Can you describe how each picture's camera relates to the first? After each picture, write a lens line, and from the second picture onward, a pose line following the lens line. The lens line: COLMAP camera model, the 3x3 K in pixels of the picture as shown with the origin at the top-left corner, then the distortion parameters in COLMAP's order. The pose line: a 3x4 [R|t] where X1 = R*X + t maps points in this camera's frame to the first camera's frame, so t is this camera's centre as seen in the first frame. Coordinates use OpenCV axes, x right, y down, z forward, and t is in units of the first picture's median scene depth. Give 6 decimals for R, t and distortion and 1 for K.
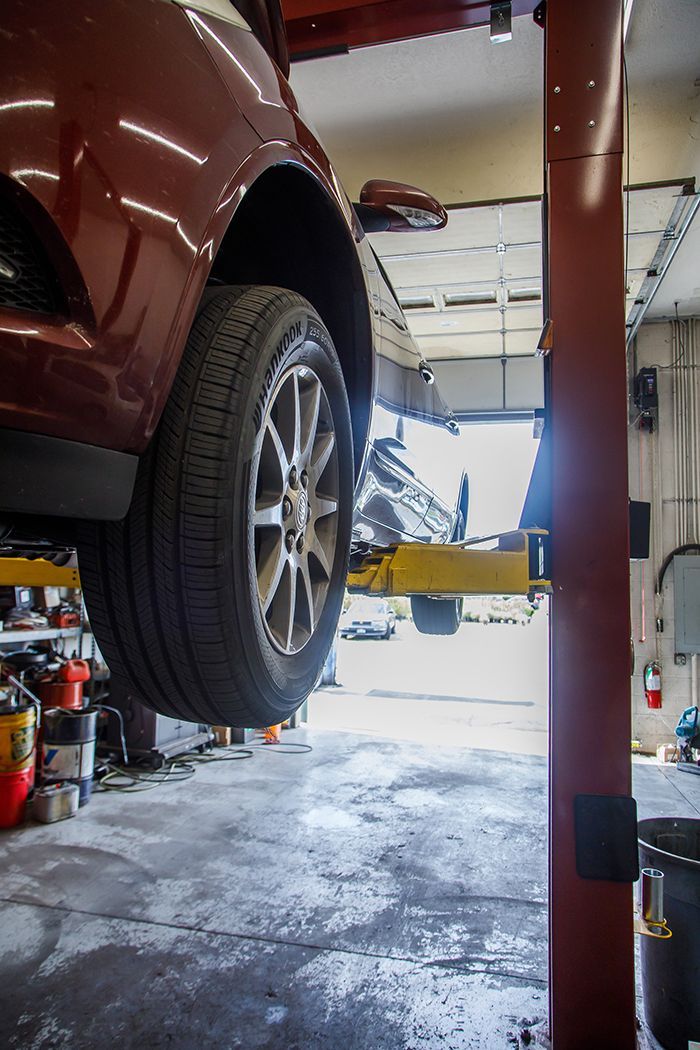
lens RADIAL K [[694.8, 0, 350.0], [0, 694.8, 525.0], [0, 0, 1]] dist [0.000896, 0.002657]
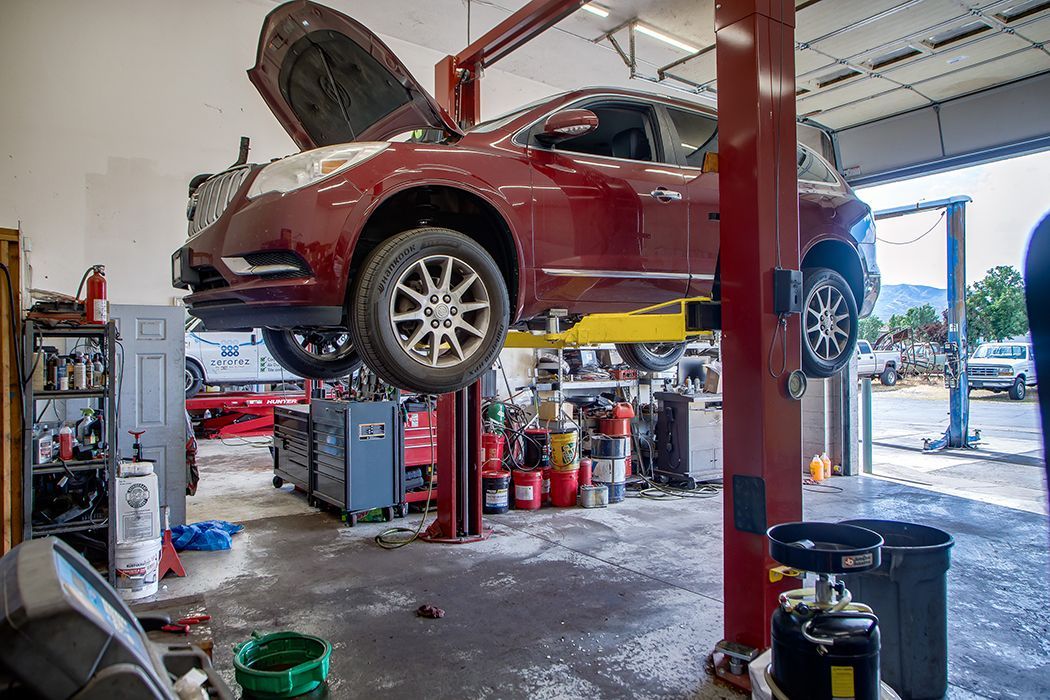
lens RADIAL K [[694.8, 0, 525.0], [0, 694.8, 350.0], [0, 0, 1]] dist [0.000896, 0.002657]
pose [[0.757681, -0.029908, -0.651940, 0.437209], [0.087530, 0.994581, 0.056101, -0.000471], [0.646729, -0.099571, 0.756192, -0.172160]]
